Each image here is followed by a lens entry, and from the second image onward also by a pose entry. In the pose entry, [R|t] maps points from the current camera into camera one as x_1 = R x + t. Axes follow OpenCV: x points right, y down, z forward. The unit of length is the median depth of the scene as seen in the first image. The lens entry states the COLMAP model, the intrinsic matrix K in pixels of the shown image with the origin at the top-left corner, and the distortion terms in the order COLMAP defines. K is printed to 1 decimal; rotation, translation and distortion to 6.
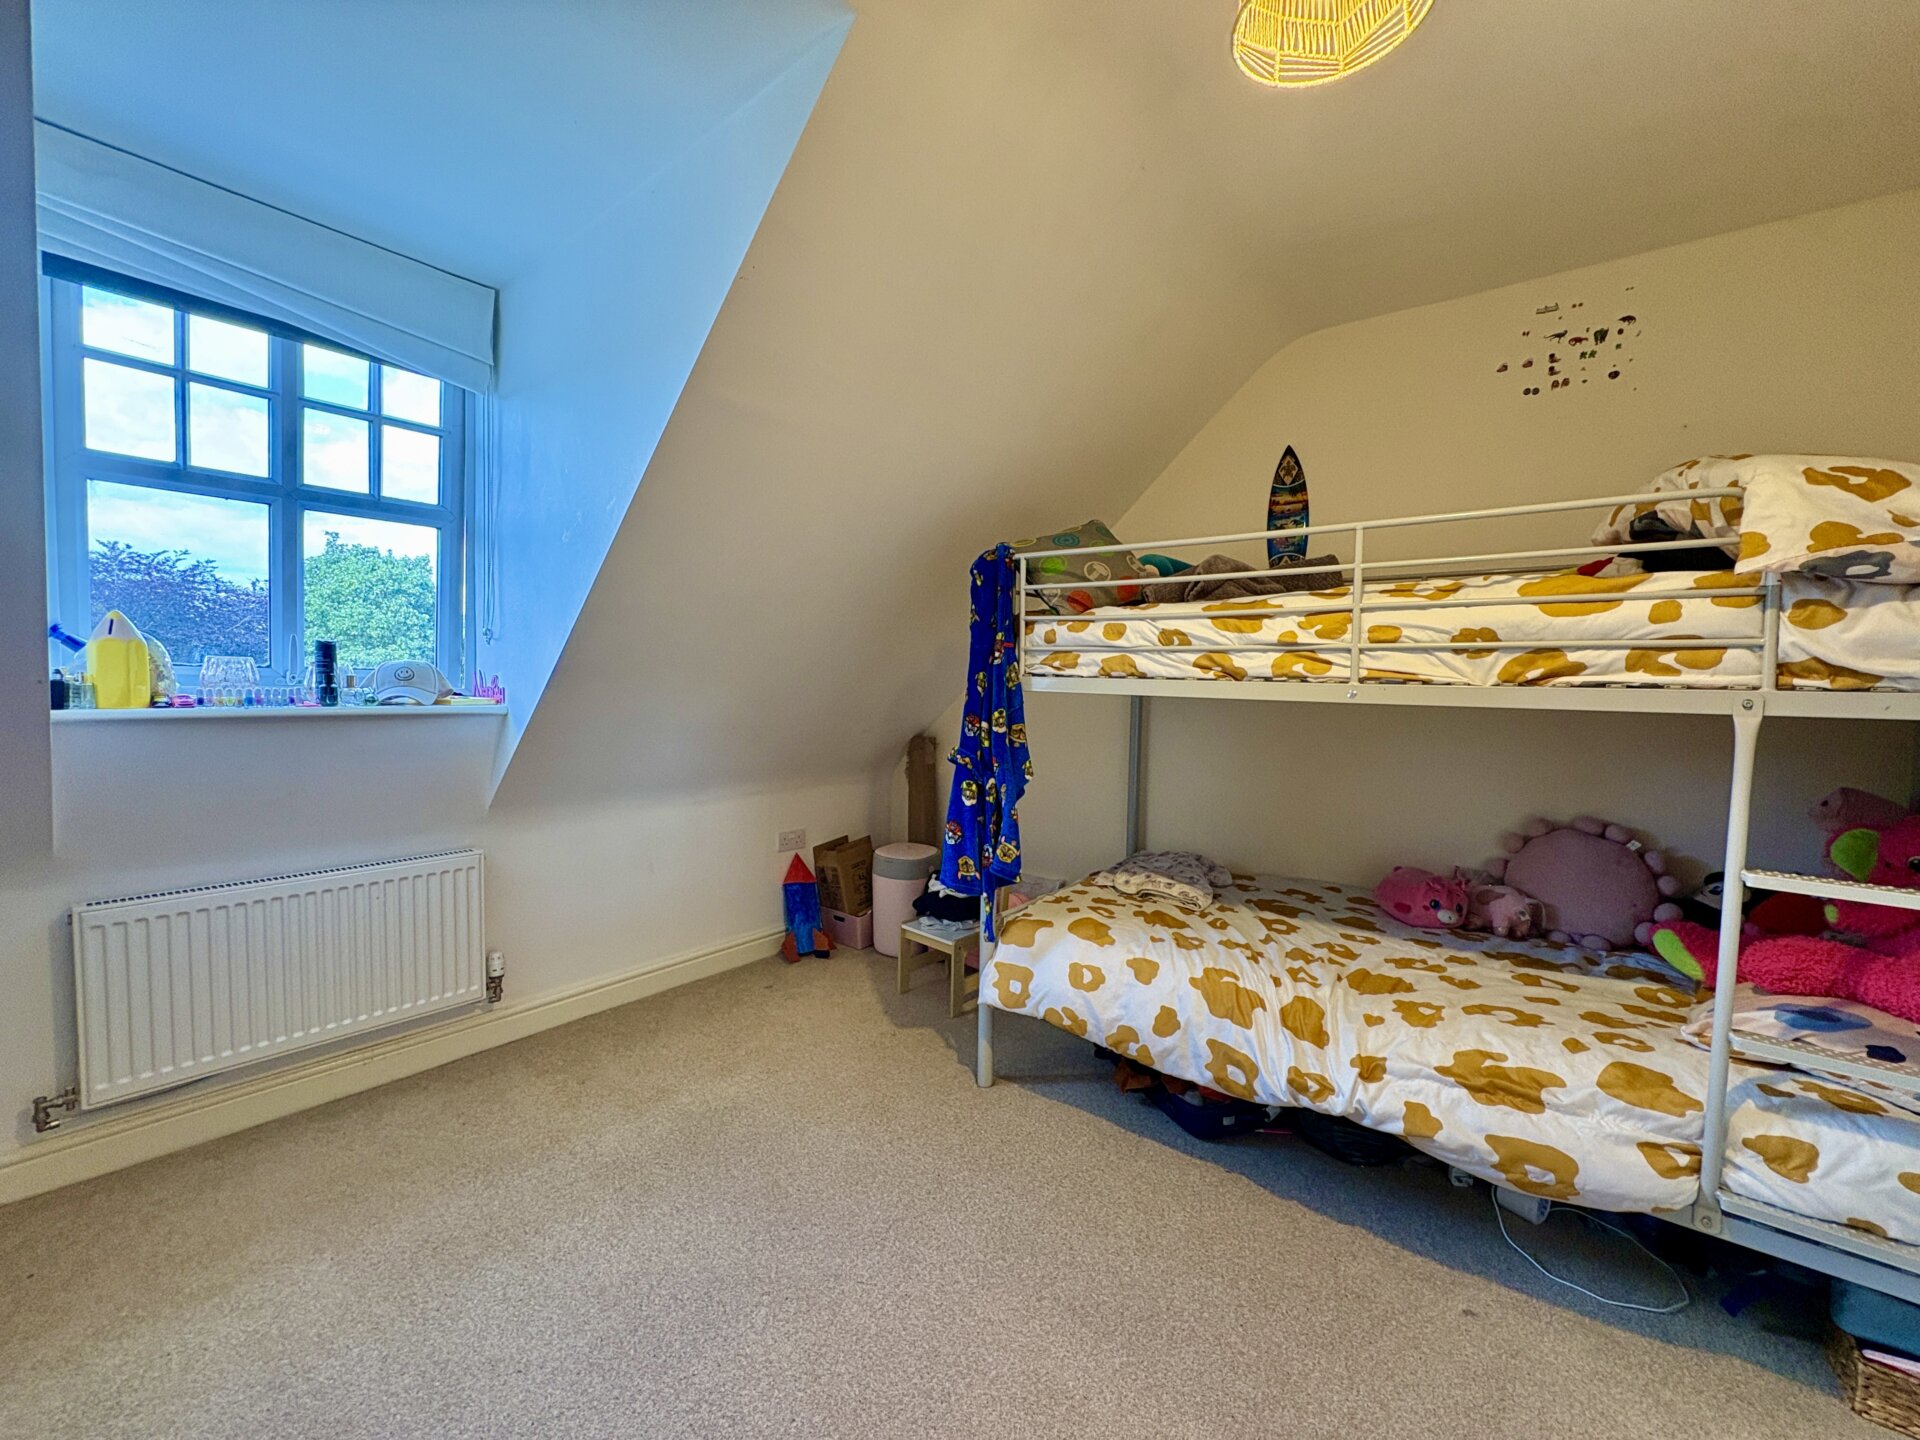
lens RADIAL K [[763.0, 0, 959.0], [0, 763.0, 718.3], [0, 0, 1]] dist [0.000145, -0.000409]
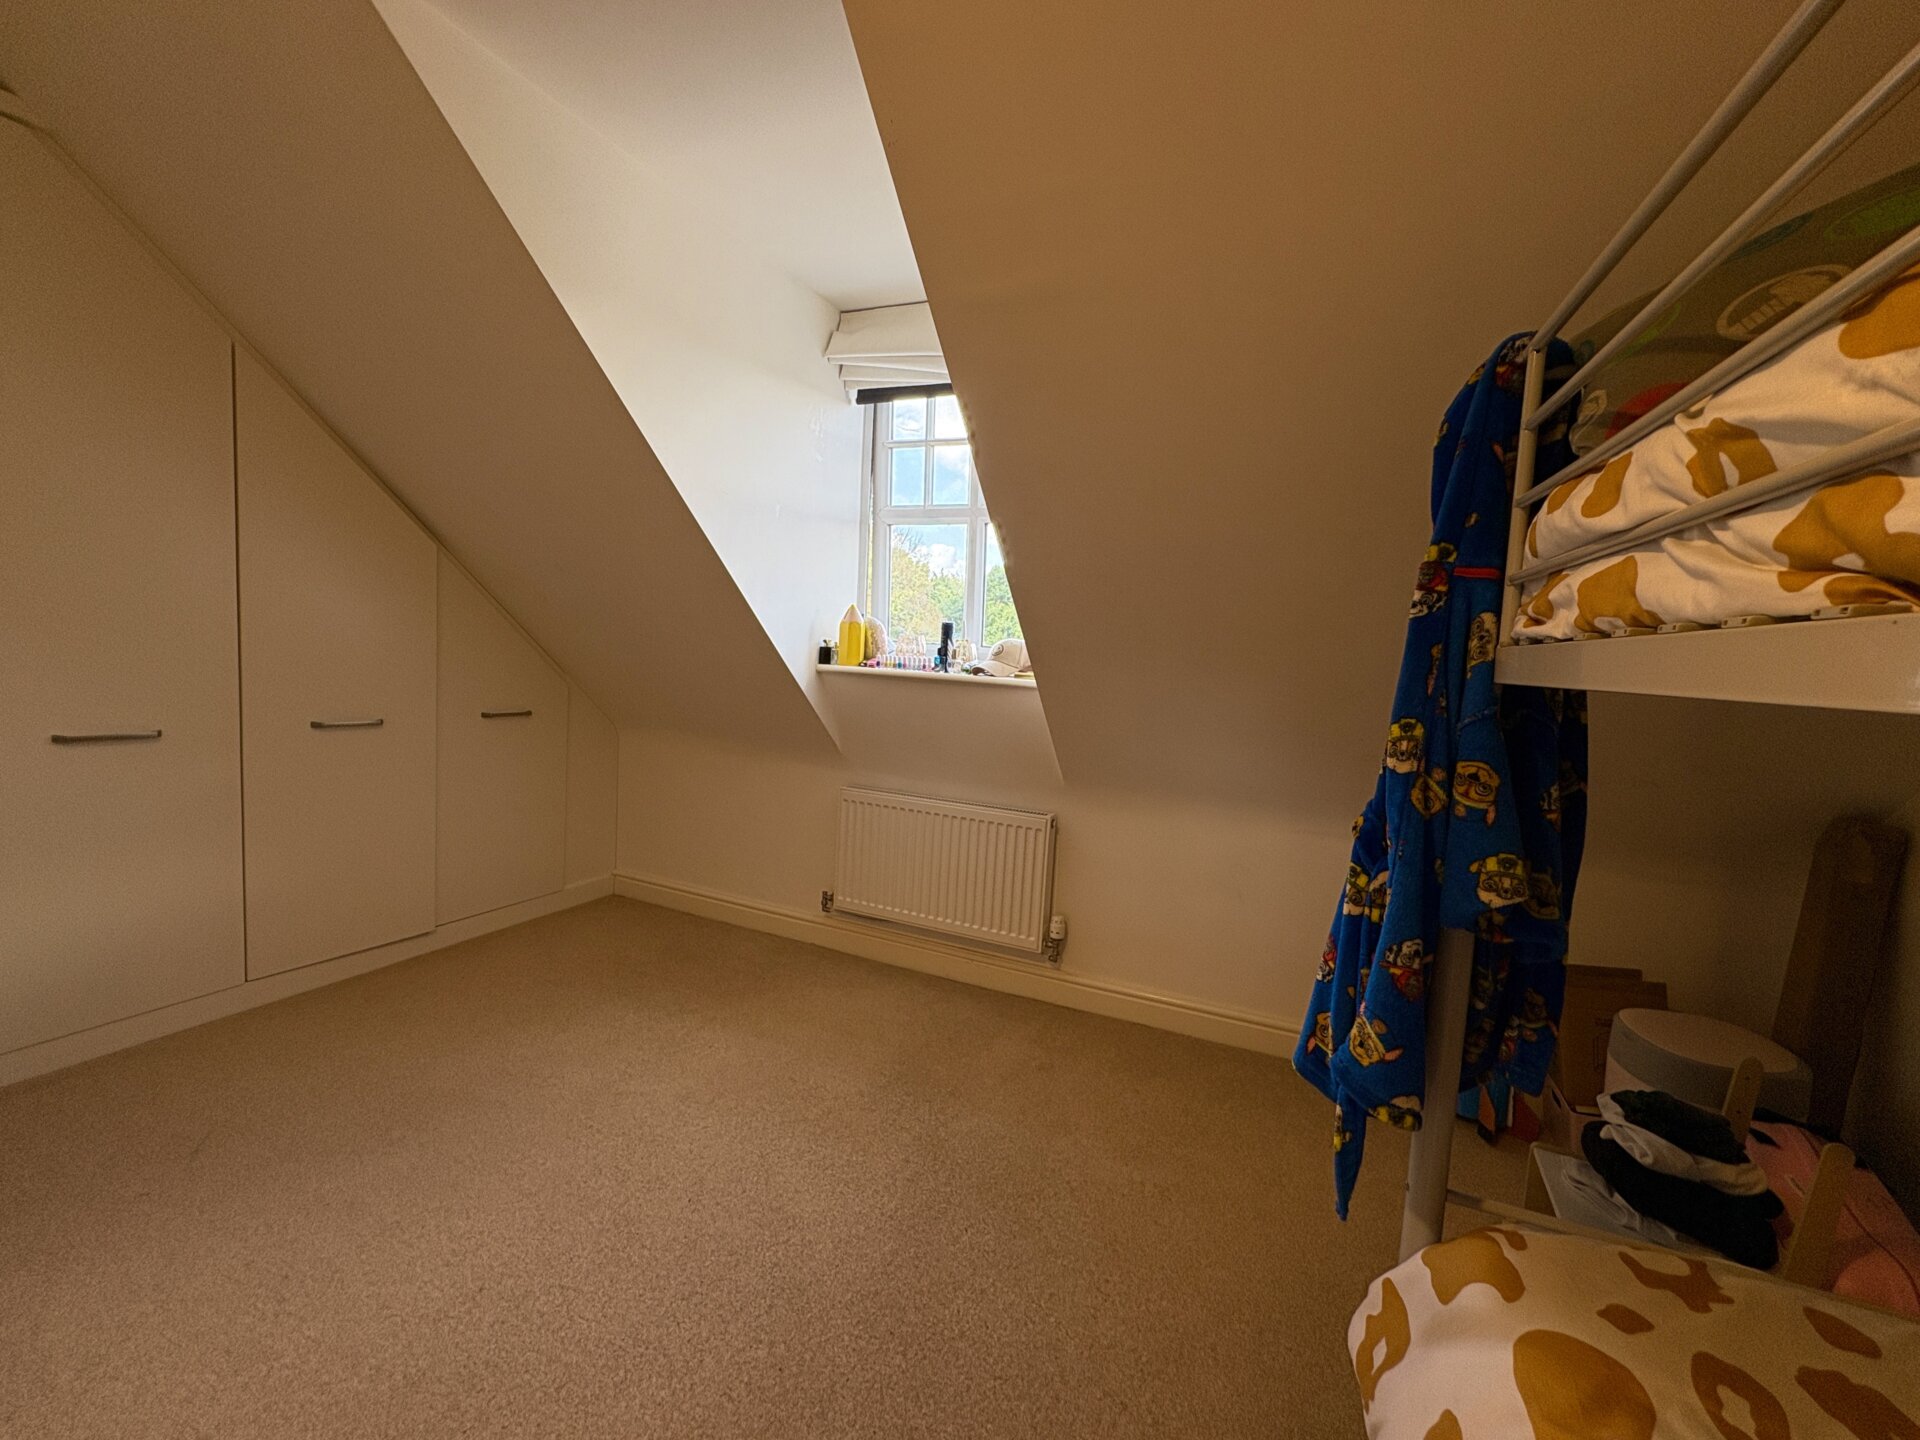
lens RADIAL K [[763.0, 0, 955.8], [0, 763.0, 719.0], [0, 0, 1]] dist [0.000145, -0.000409]
pose [[0.279021, 0.081088, -0.956855, 0.390957], [-0.101821, 0.993310, 0.054486, -0.009704], [0.954872, 0.082225, 0.285410, 0.607565]]
